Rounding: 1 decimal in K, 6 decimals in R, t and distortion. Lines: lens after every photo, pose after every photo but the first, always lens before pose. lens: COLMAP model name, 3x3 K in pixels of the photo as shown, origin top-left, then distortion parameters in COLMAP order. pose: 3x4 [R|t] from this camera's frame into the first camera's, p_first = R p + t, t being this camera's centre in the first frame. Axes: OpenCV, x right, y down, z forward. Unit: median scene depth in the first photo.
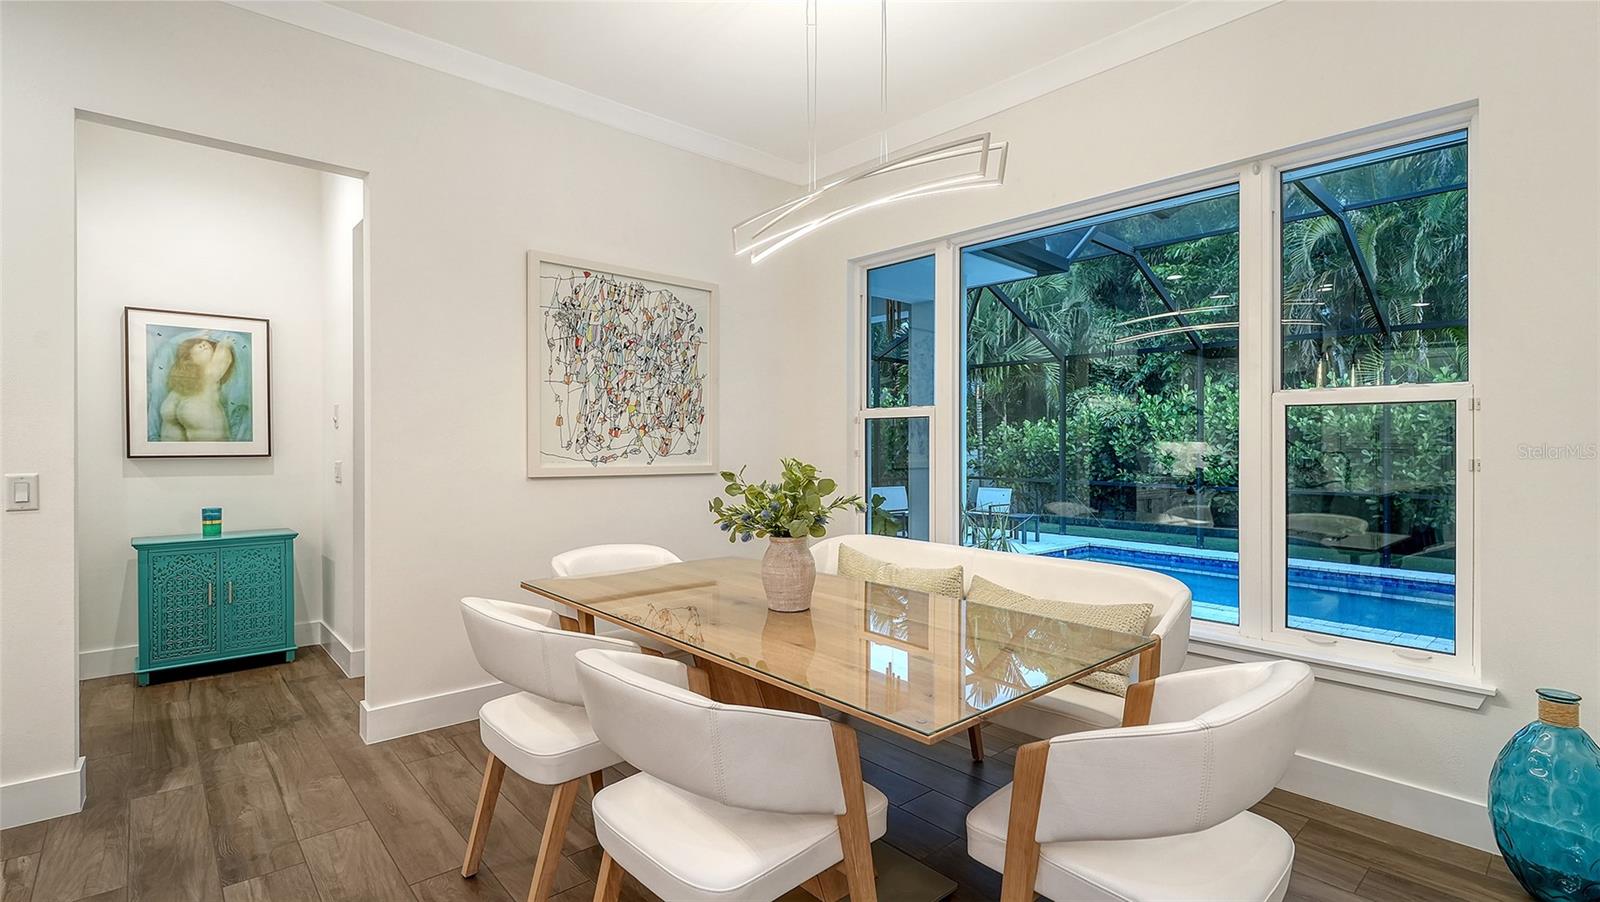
lens RADIAL K [[730.5, 0, 800.0], [0, 730.5, 451.0], [0, 0, 1]] dist [0.000795, 0.000082]
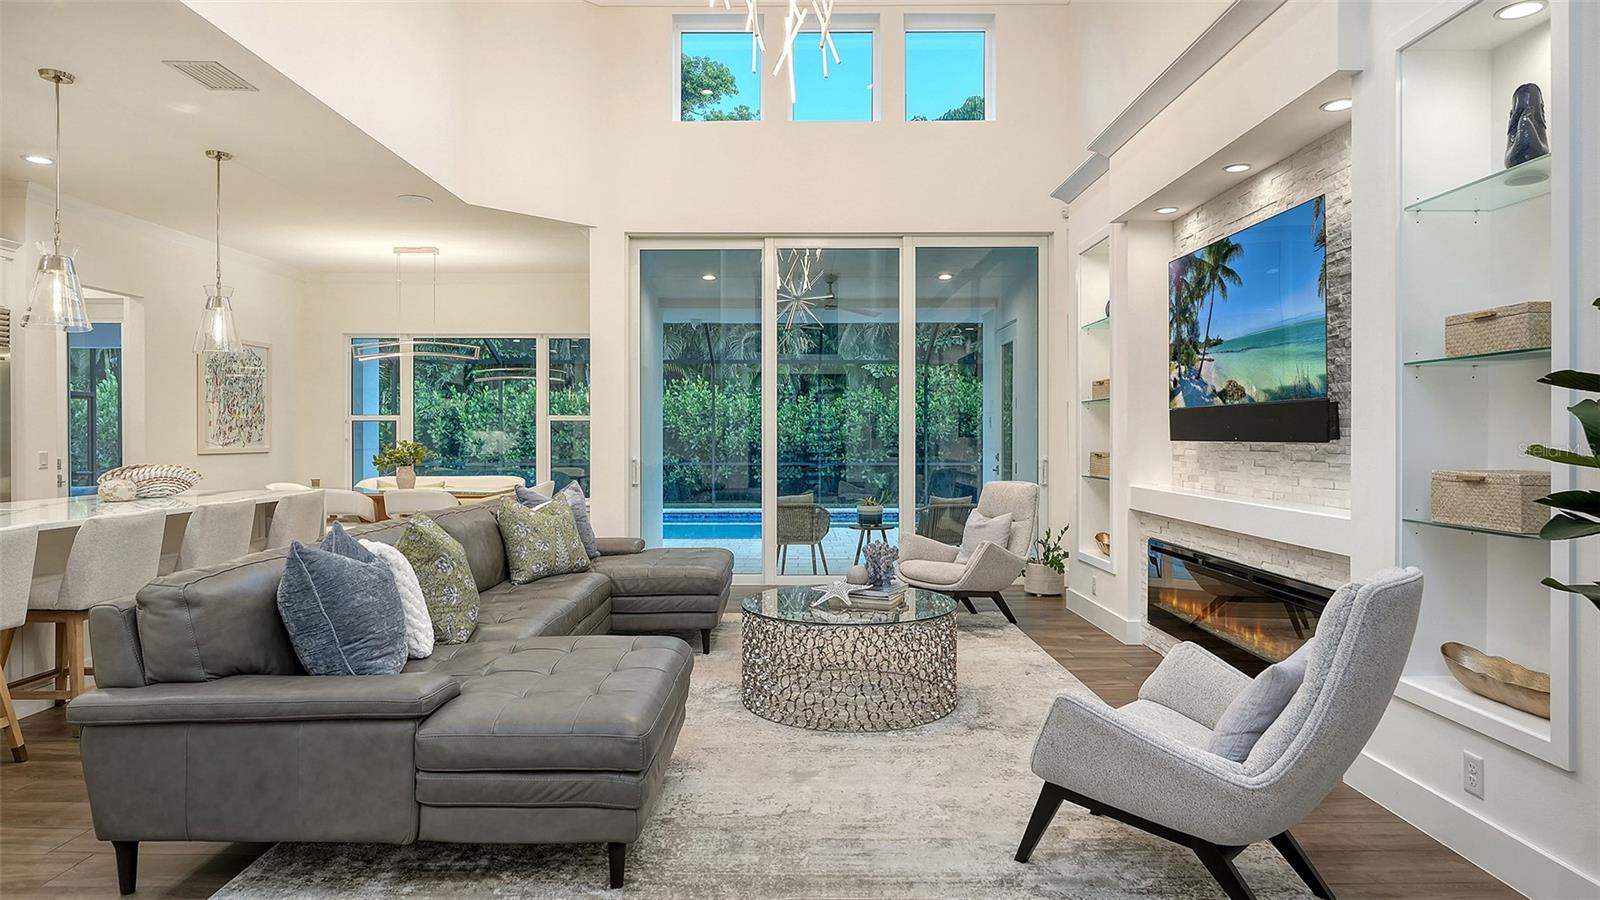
lens RADIAL K [[907.6, 0, 800.0], [0, 907.6, 450.0], [0, 0, 1]] dist [-0.001492, -0.000485]
pose [[0.661451, -0.015303, 0.749832, -0.951817], [0.006245, 0.999870, 0.014896, 0.000984], [-0.749962, -0.005170, 0.661461, -1.457254]]
